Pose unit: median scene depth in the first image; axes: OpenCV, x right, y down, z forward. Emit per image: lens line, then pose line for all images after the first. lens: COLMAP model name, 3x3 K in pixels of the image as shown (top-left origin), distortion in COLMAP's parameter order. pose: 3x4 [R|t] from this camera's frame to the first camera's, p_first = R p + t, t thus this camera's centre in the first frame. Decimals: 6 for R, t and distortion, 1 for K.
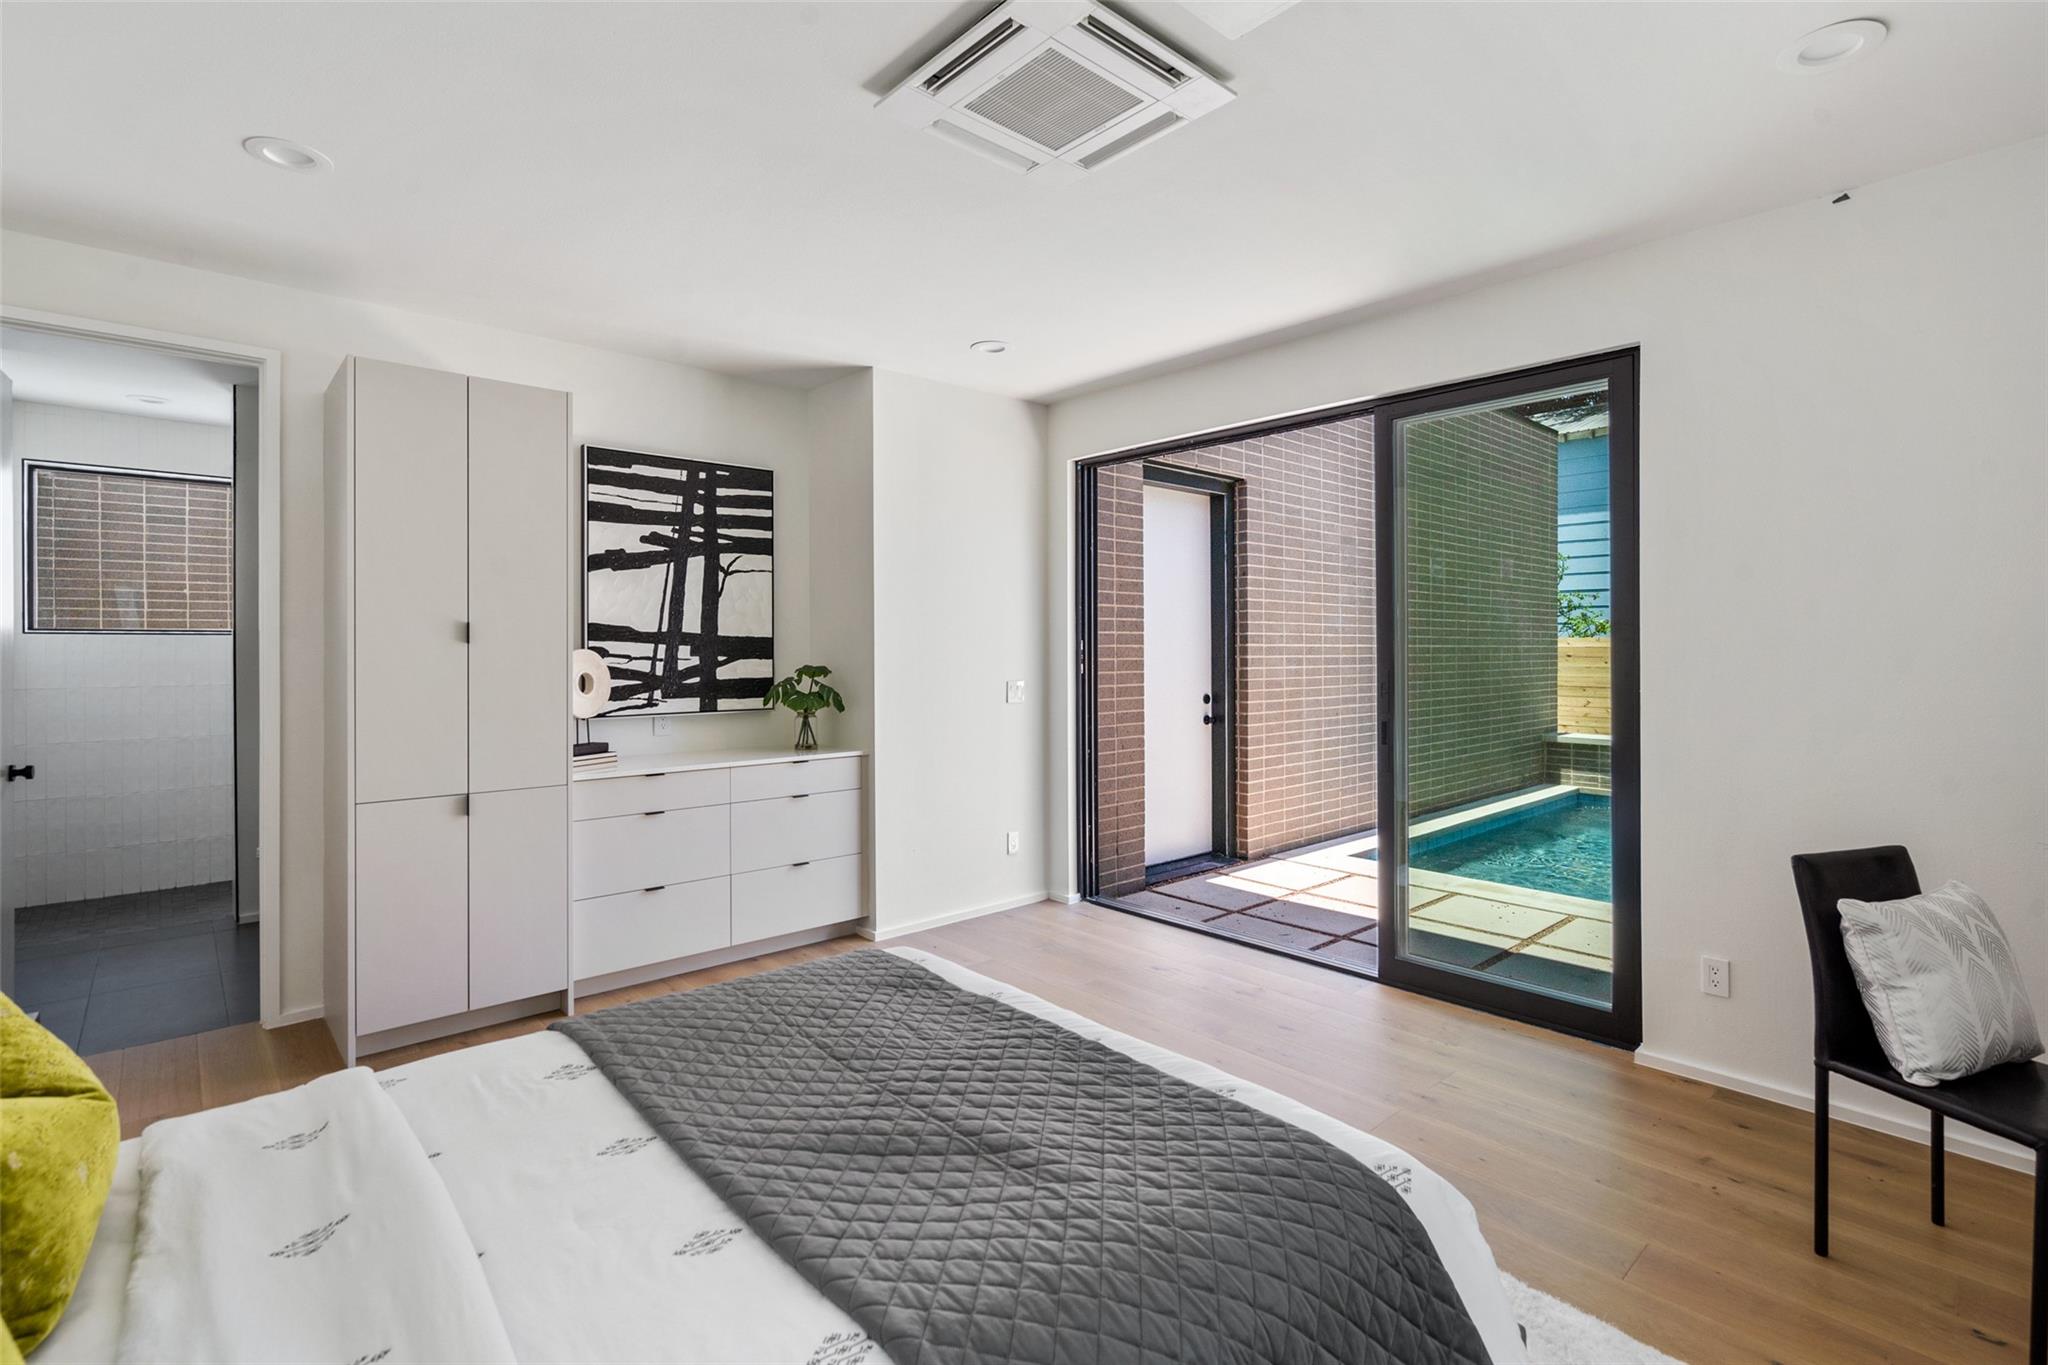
lens RADIAL K [[941.8, 0, 1023.4], [0, 941.8, 663.3], [0, 0, 1]] dist [0.000692, 0.000013]
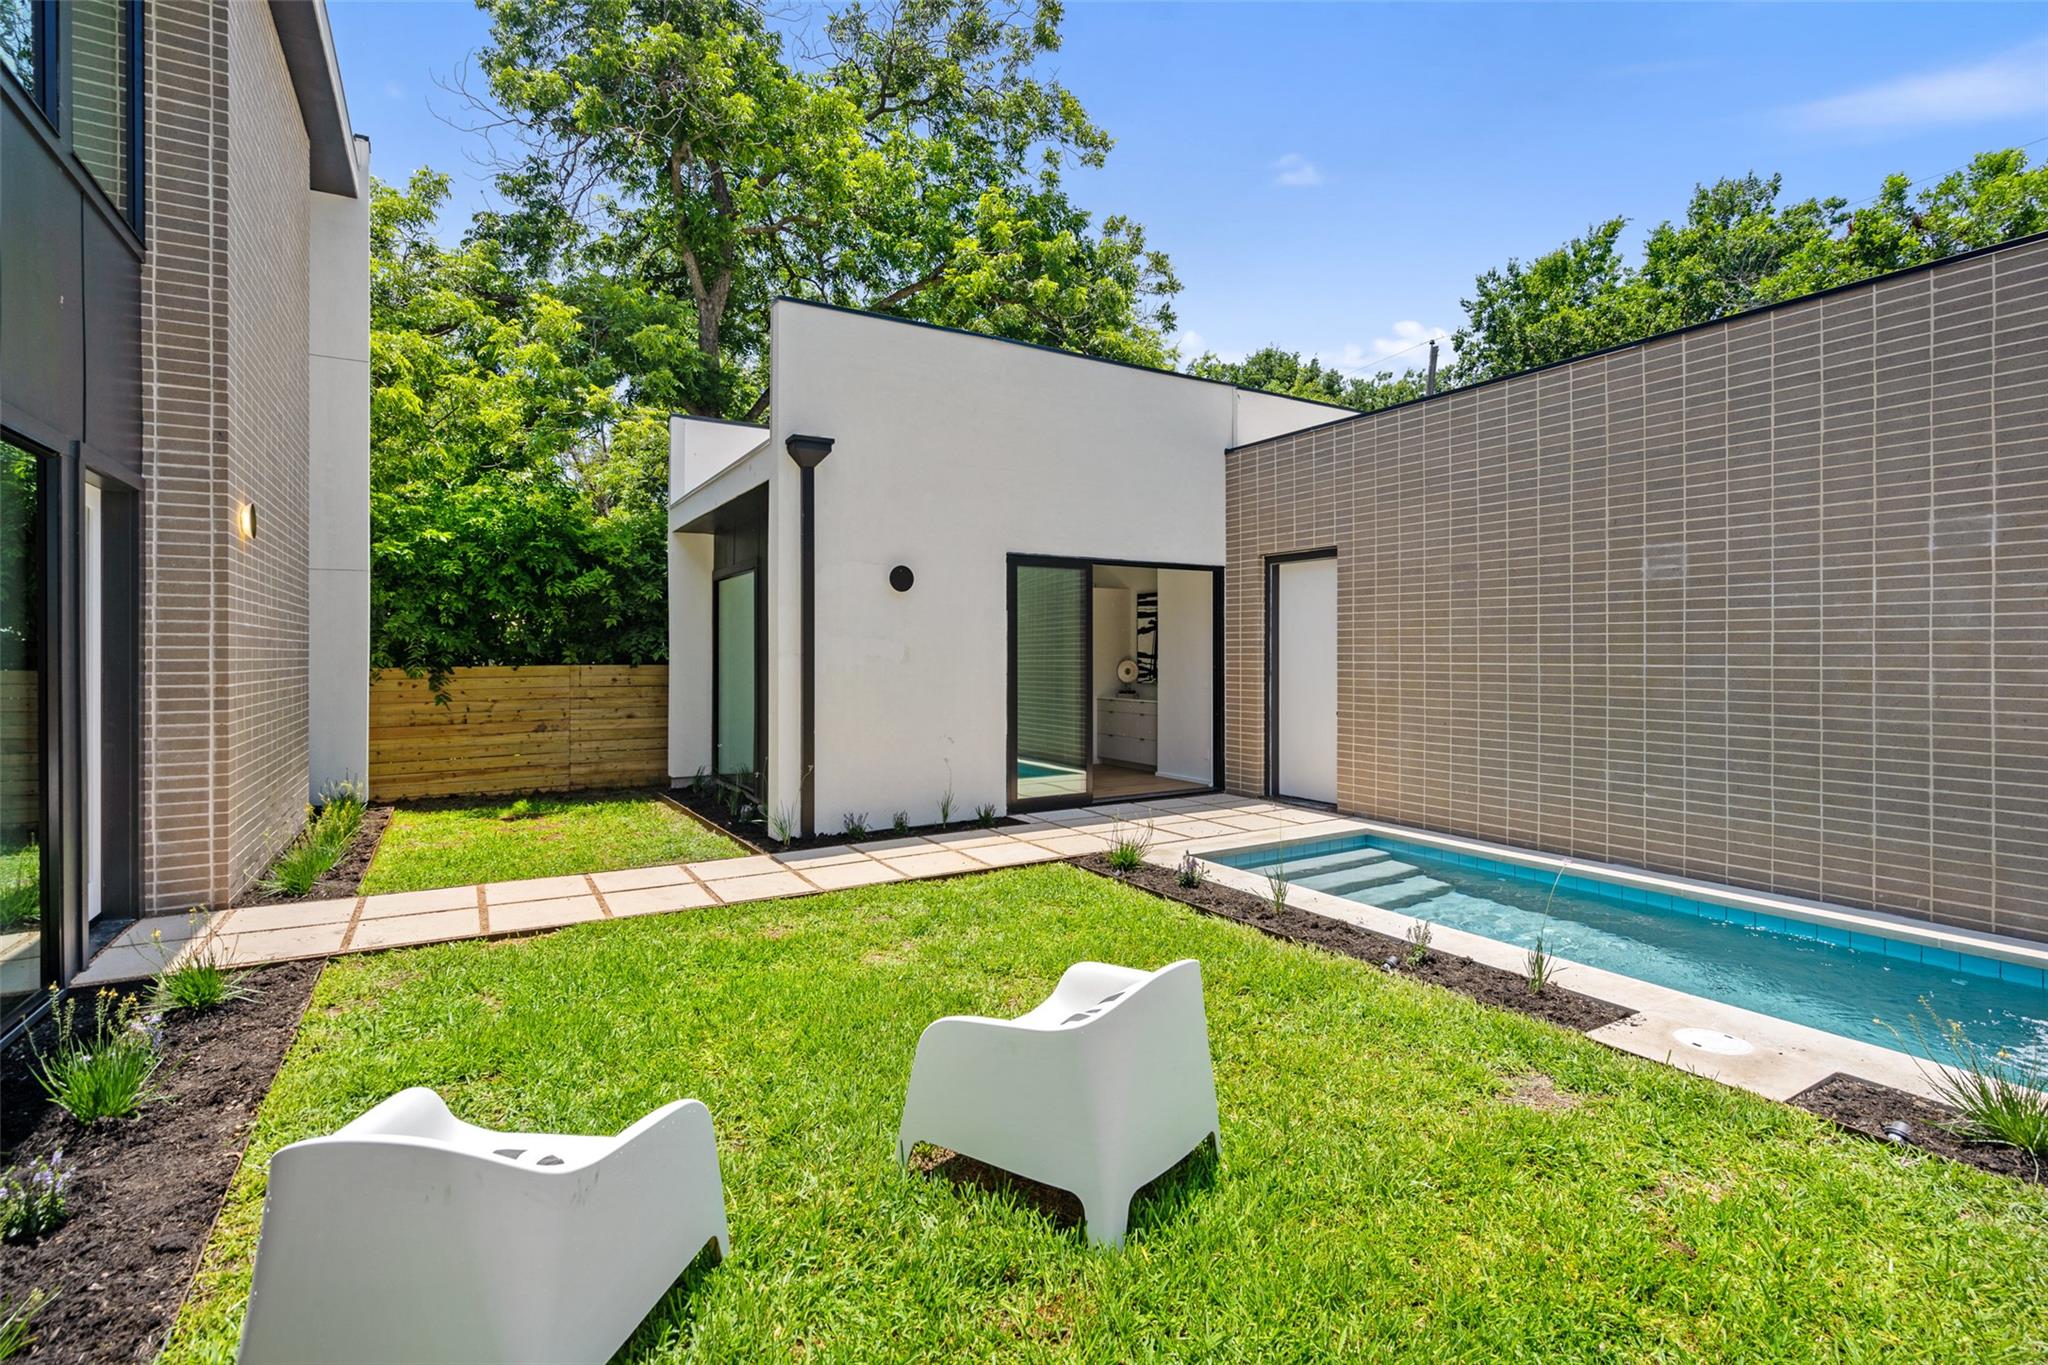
lens RADIAL K [[941.8, 0, 1024.0], [0, 941.8, 666.1], [0, 0, 1]] dist [0.000692, 0.000013]
pose [[-0.186947, 0.017091, -0.982221, 1.657772], [-0.013400, 0.999711, 0.019946, -0.033603], [0.982279, 0.016890, -0.186664, 0.770519]]
